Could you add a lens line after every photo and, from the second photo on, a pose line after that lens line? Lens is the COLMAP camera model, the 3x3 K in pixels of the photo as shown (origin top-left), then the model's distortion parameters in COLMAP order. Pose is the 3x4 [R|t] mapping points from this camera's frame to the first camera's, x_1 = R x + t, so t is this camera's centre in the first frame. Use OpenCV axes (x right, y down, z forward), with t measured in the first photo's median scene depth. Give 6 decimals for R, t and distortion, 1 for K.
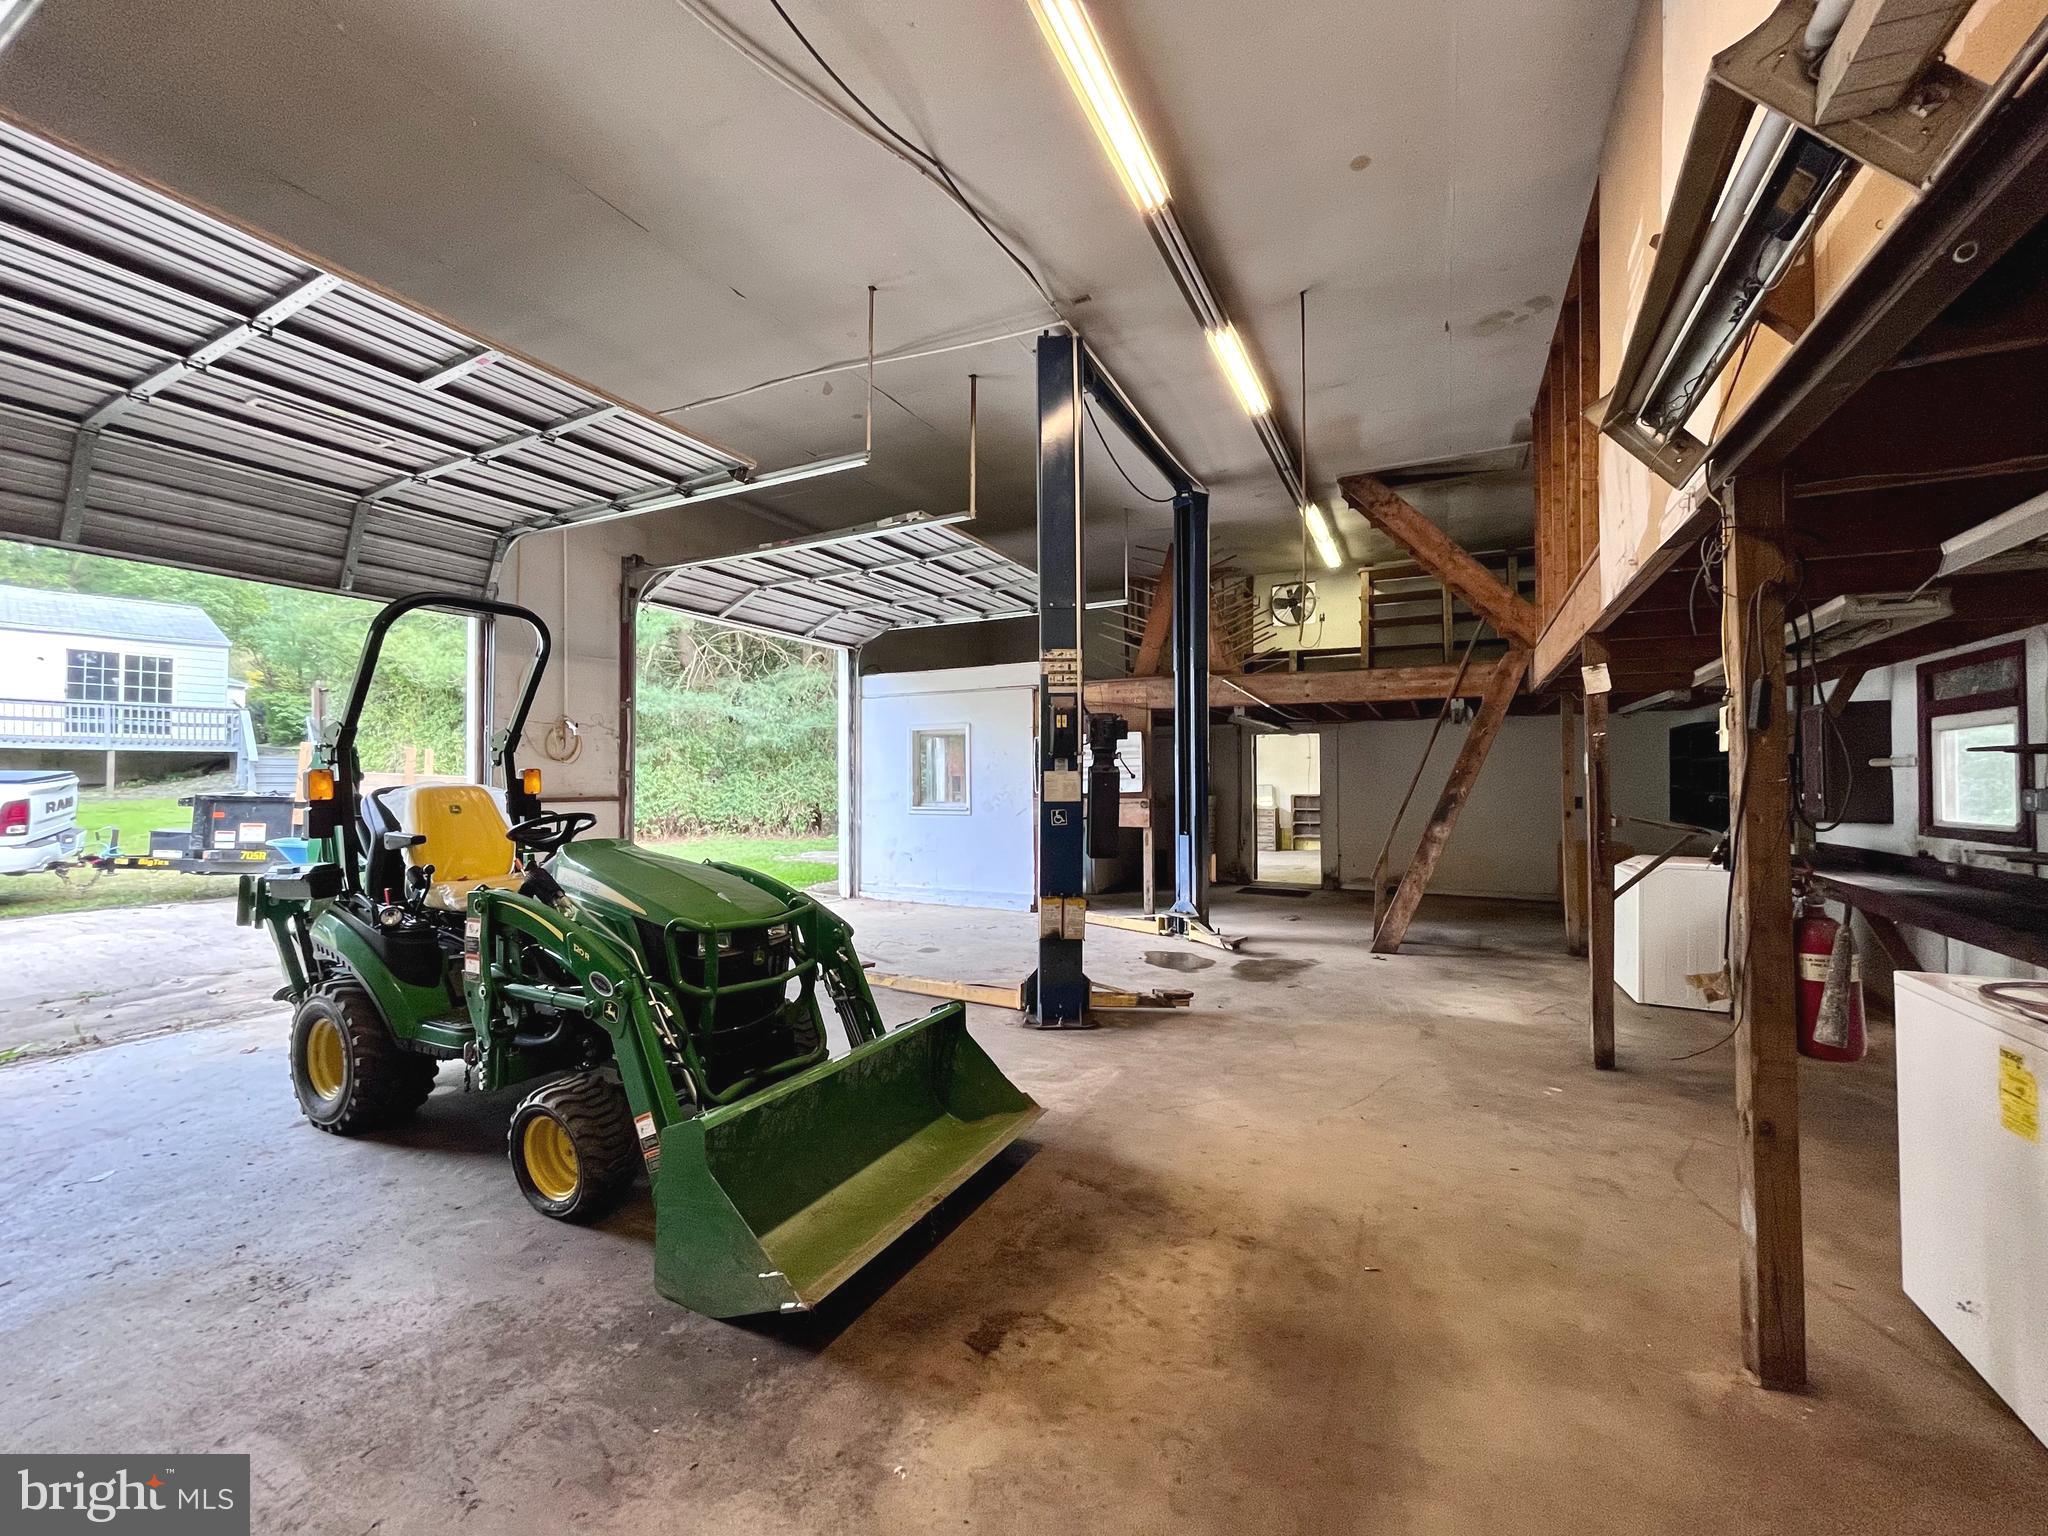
lens RADIAL K [[827.9, 0, 1027.4], [0, 827.9, 763.9], [0, 0, 1]] dist [-0.001416, -0.000451]
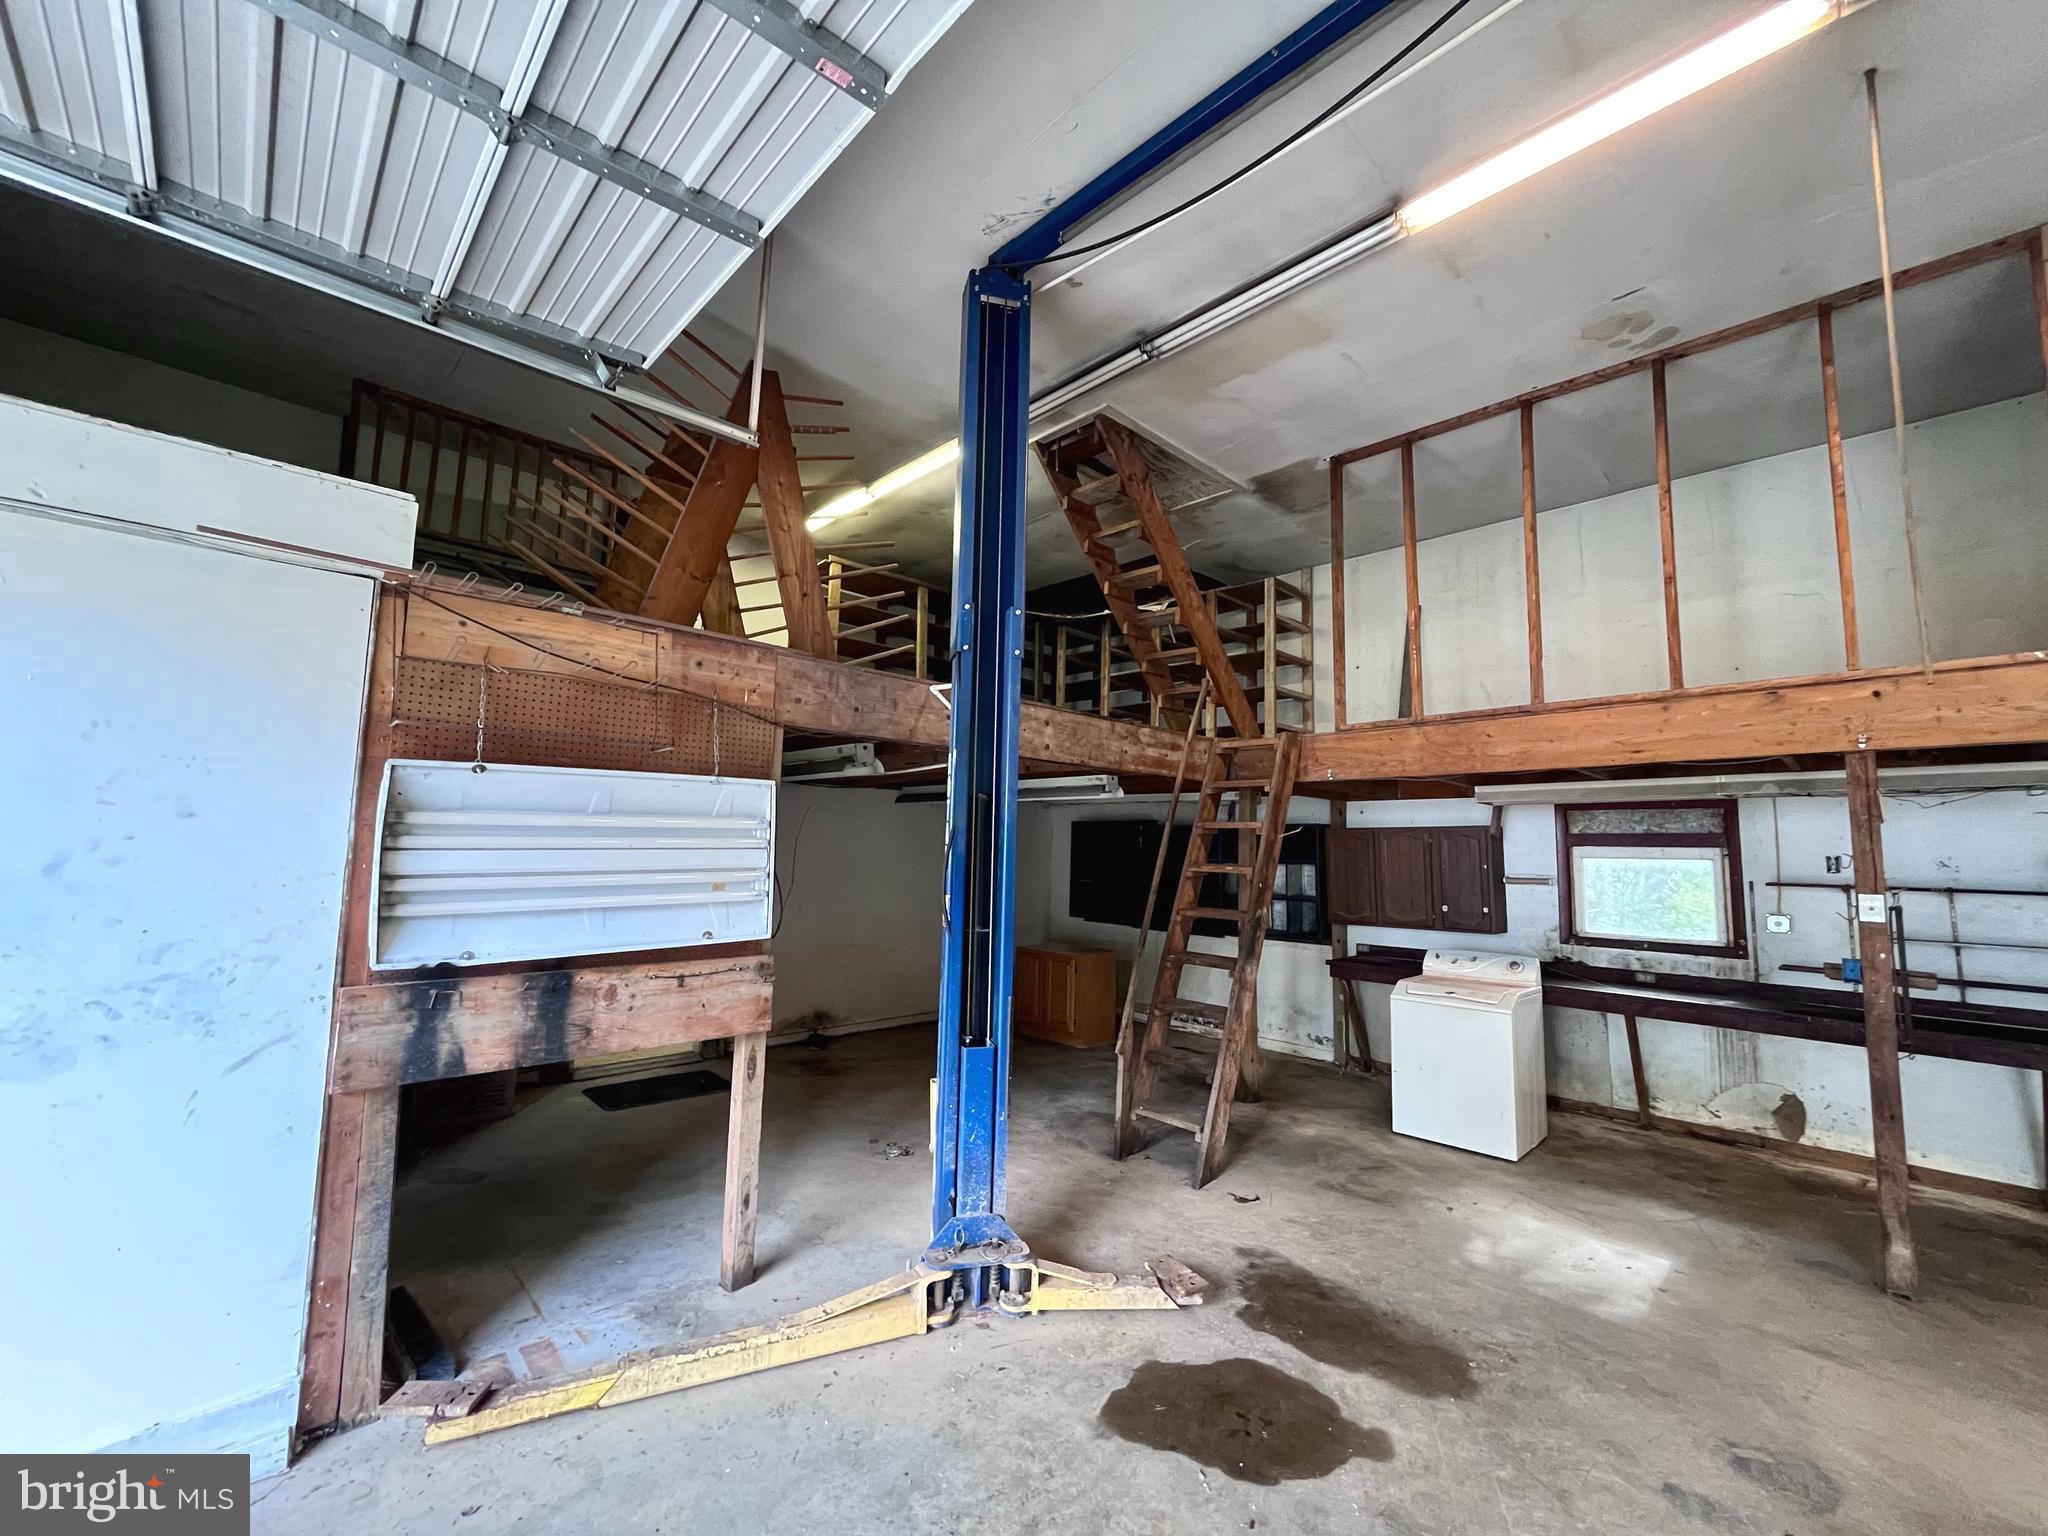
lens RADIAL K [[827.9, 0, 1027.4], [0, 827.9, 763.9], [0, 0, 1]] dist [-0.001416, -0.000451]
pose [[0.327803, 0.106309, 0.938746, -0.325427], [-0.041696, 0.994308, -0.098041, -0.023421], [-0.943826, -0.007004, 0.330370, 1.332299]]
